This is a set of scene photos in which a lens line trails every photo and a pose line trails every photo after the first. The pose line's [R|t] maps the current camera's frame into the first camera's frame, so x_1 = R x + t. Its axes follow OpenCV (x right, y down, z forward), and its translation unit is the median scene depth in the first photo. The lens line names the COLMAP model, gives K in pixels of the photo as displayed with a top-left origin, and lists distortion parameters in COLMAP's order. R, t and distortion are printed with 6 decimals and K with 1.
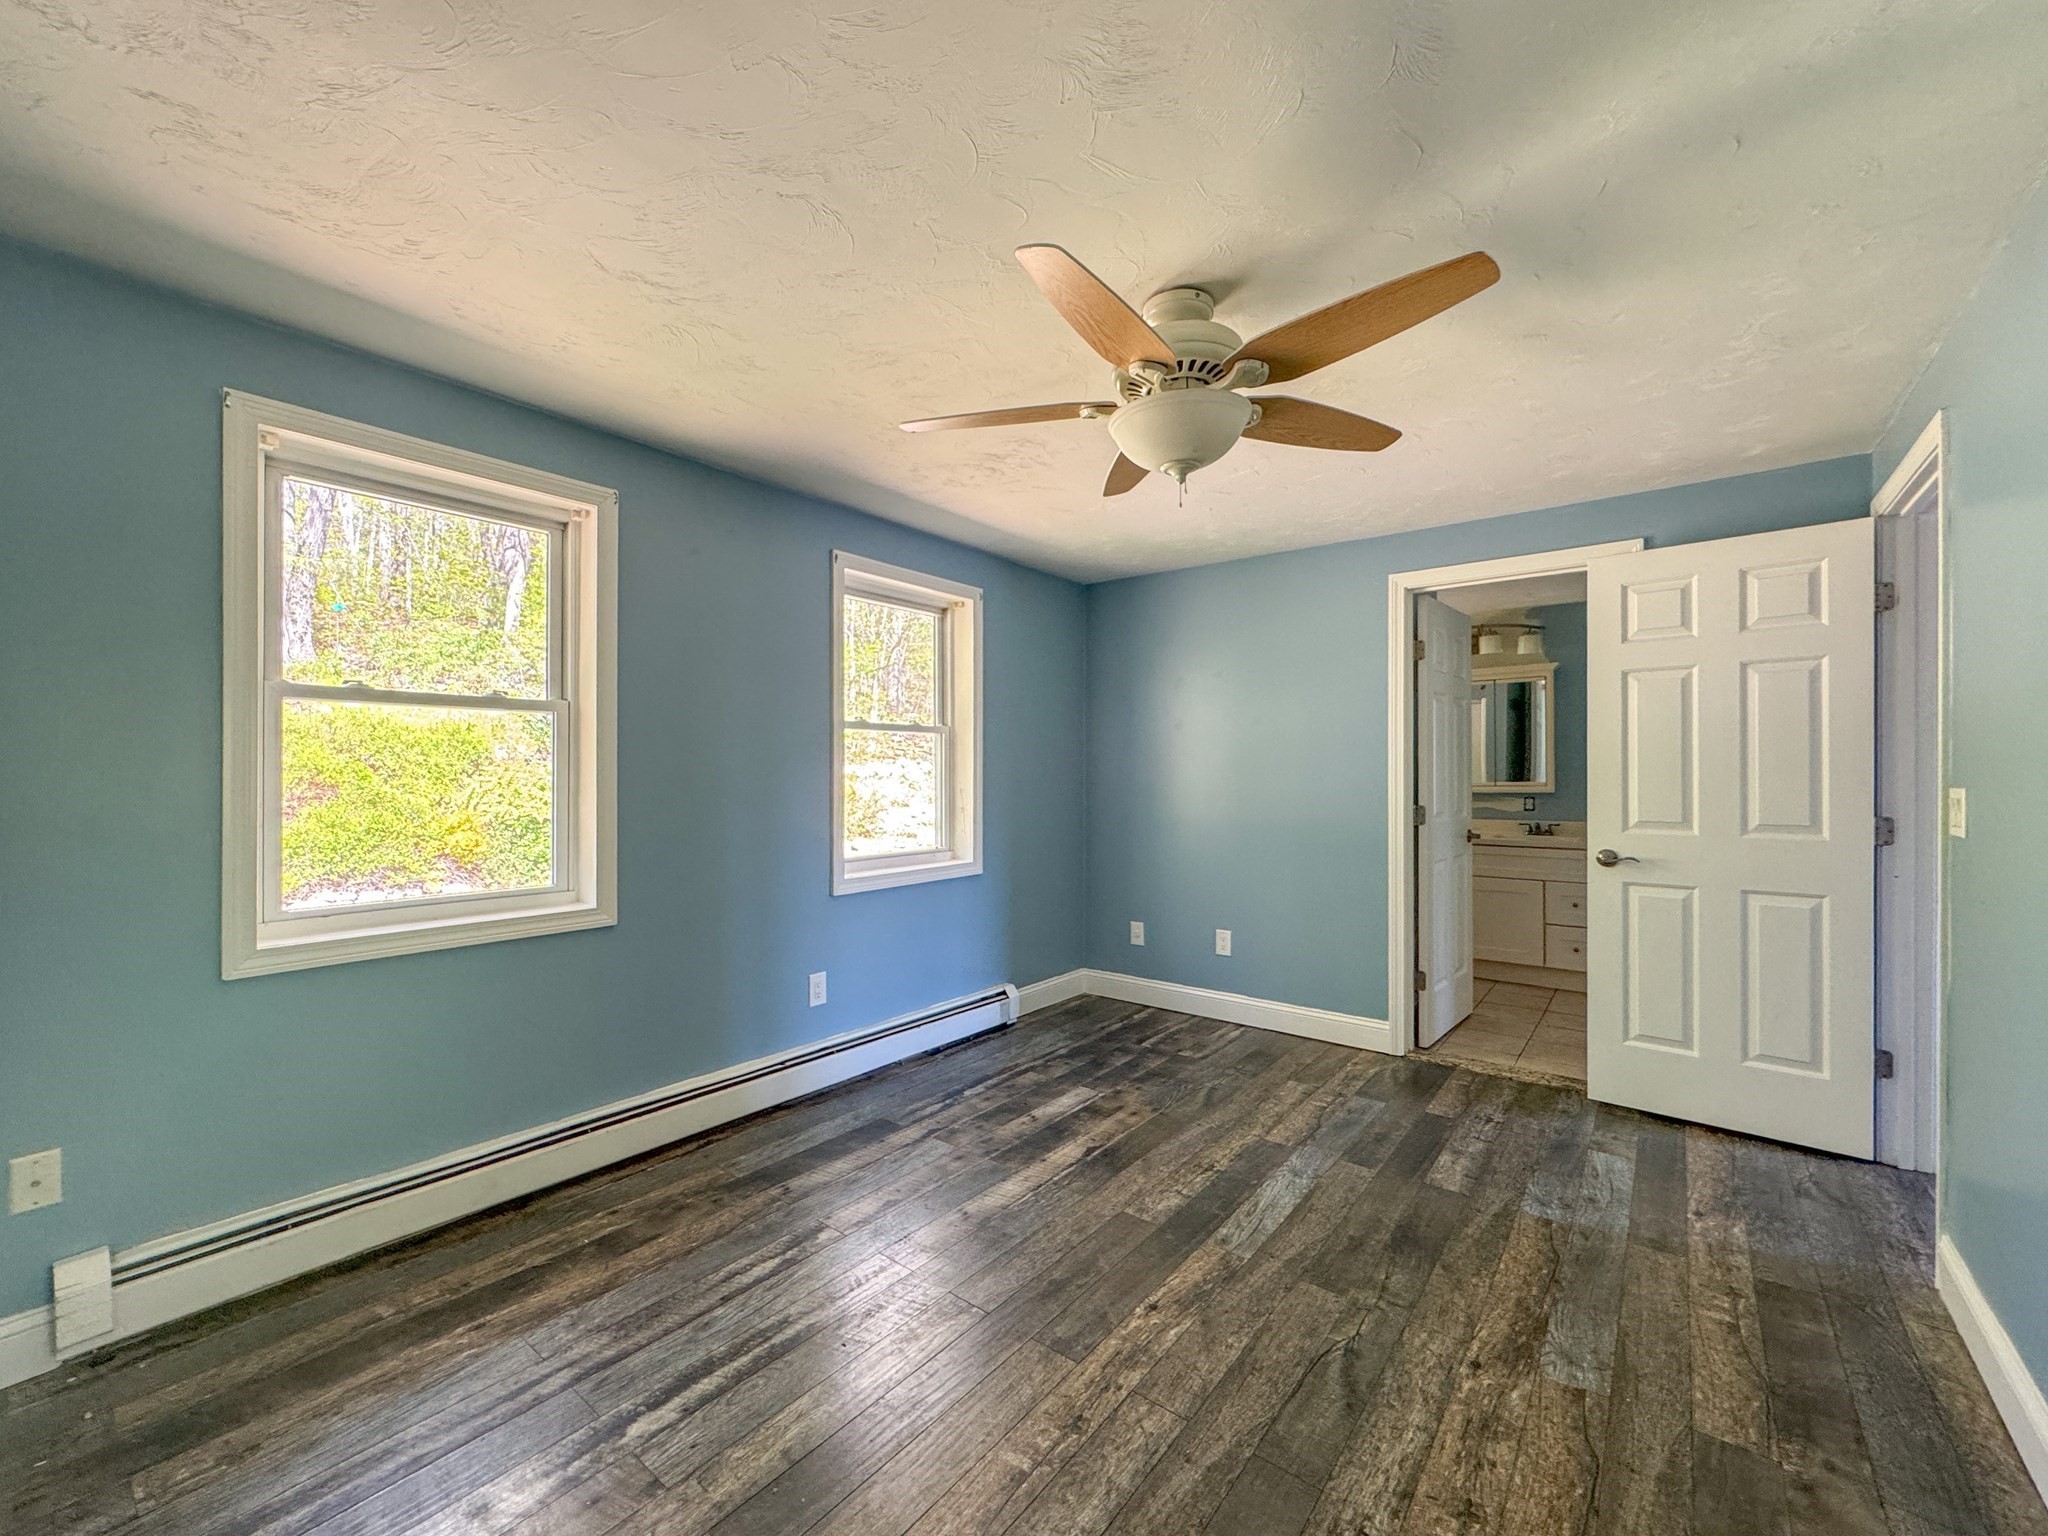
lens RADIAL K [[815.6, 0, 1014.6], [0, 815.6, 773.3], [0, 0, 1]] dist [-0.000260, -0.000712]
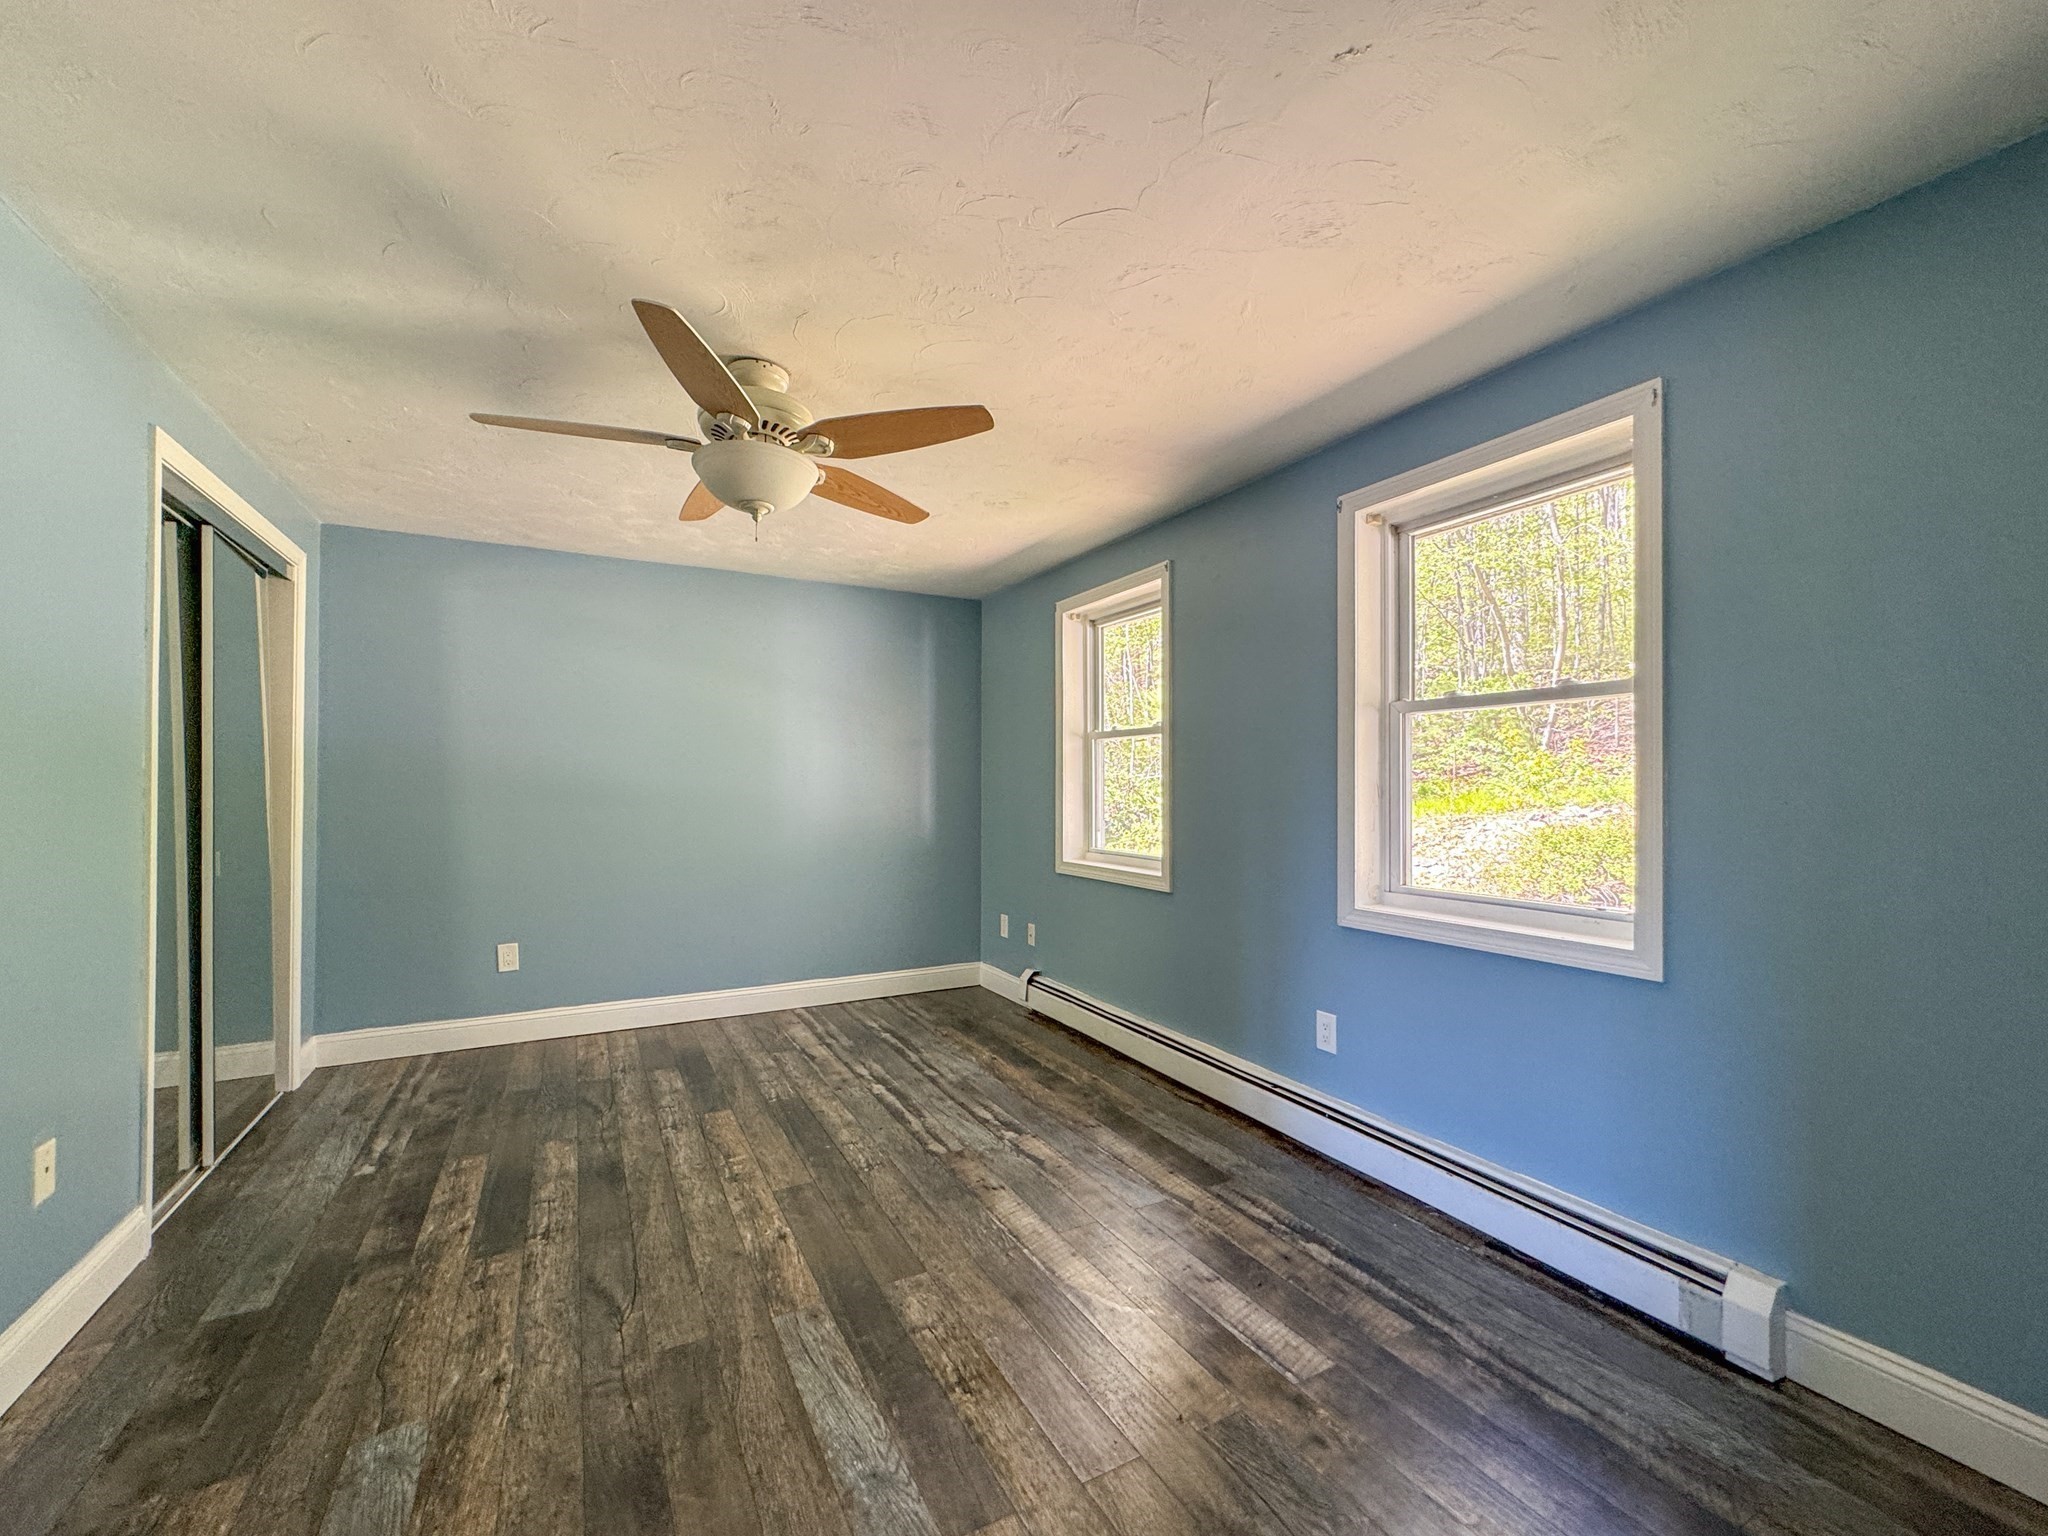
lens RADIAL K [[815.6, 0, 1023.3], [0, 815.6, 784.7], [0, 0, 1]] dist [-0.000260, -0.000712]
pose [[-0.372418, -0.003622, -0.928058, 0.962552], [-0.000806, 0.999993, -0.003580, 0.021198], [0.928065, -0.000585, -0.372419, 1.512378]]
